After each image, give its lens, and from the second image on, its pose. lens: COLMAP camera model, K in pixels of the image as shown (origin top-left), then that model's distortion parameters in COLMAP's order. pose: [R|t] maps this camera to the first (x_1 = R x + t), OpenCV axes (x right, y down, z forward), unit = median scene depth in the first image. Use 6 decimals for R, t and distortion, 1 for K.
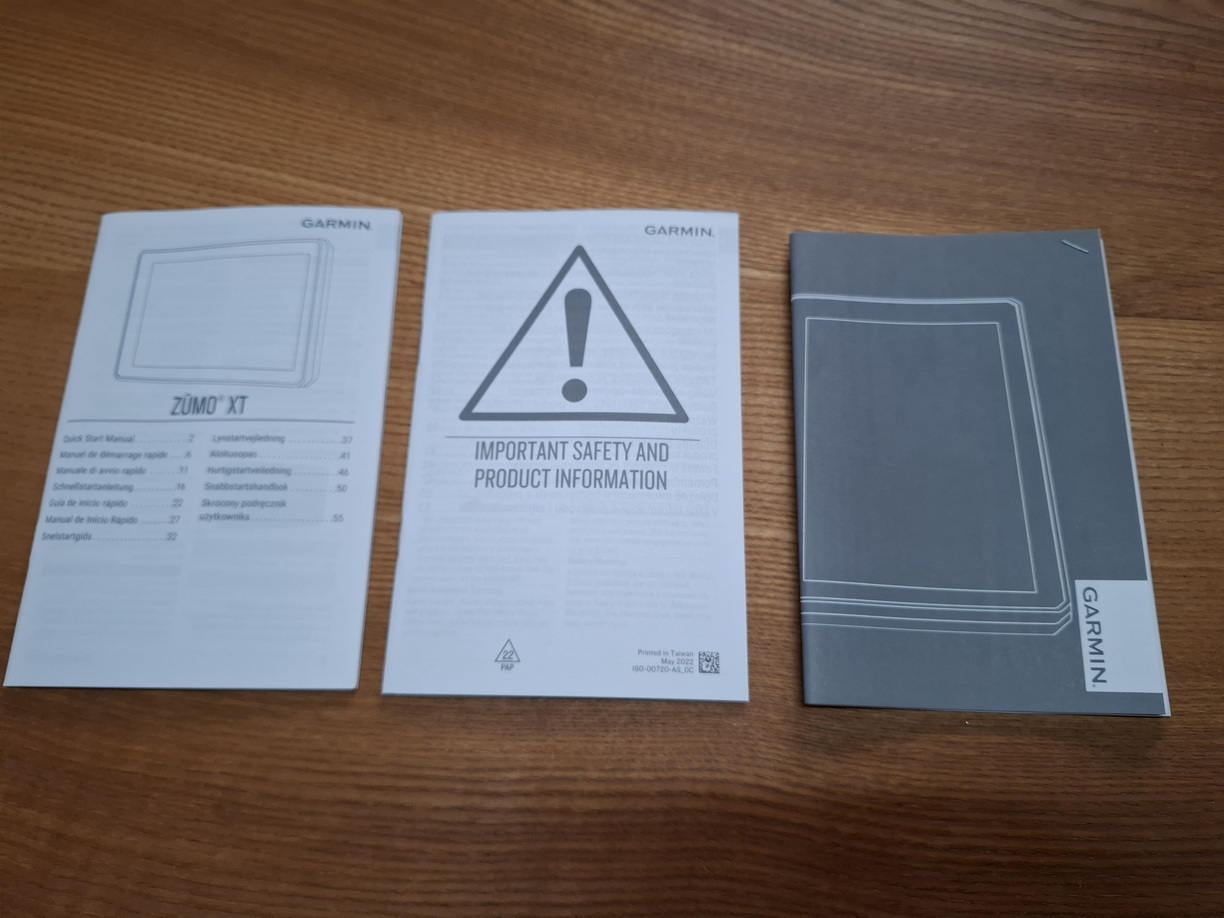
lens RADIAL K [[854.7, 0, 620.6], [0, 854.7, 464.7], [0, 0, 1]] dist [0.024448, -0.050470]
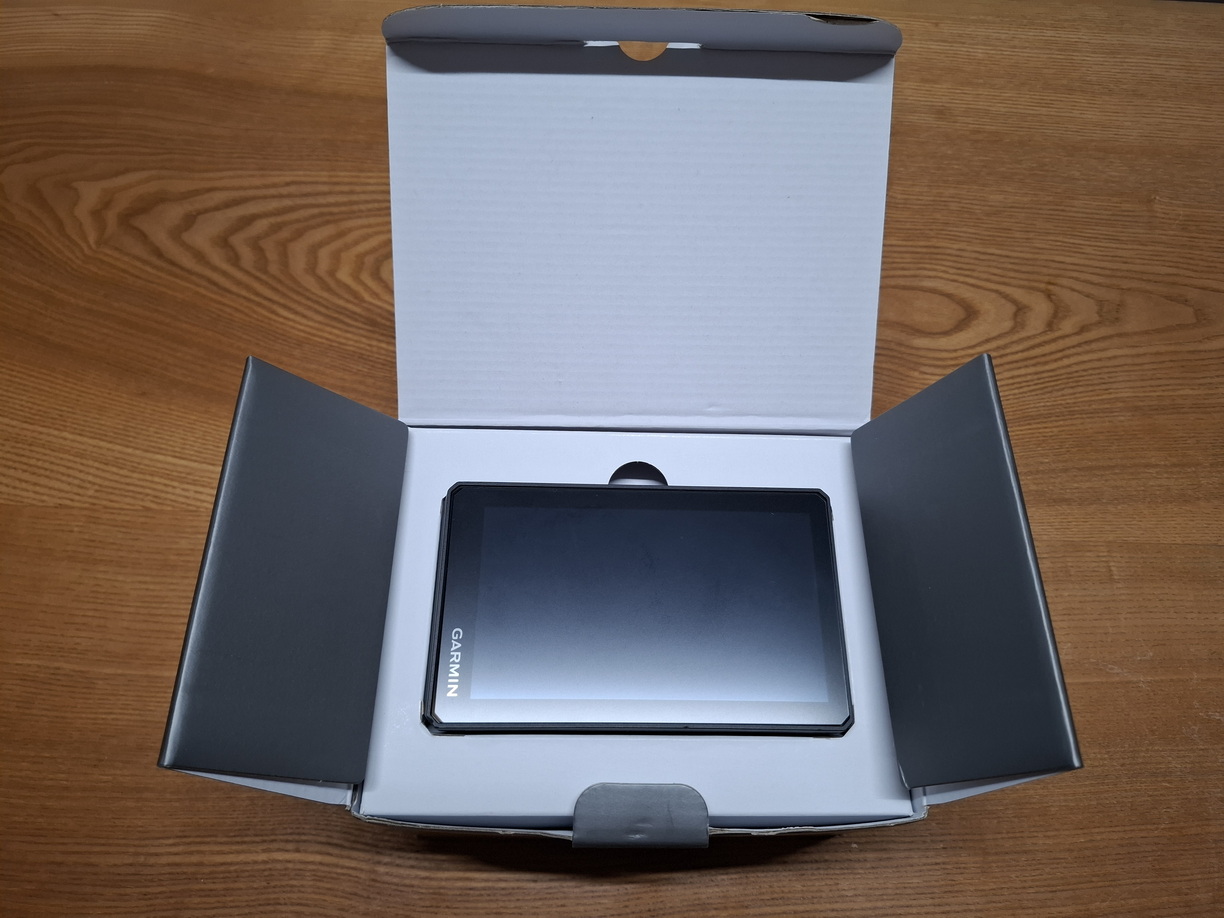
lens RADIAL K [[854.7, 0, 620.6], [0, 854.7, 464.7], [0, 0, 1]] dist [0.024448, -0.050470]
pose [[0.997538, -0.009571, 0.069476, 0.480019], [0.018819, 0.990843, -0.133701, -0.070713], [-0.067561, 0.134680, 0.988583, -0.540161]]
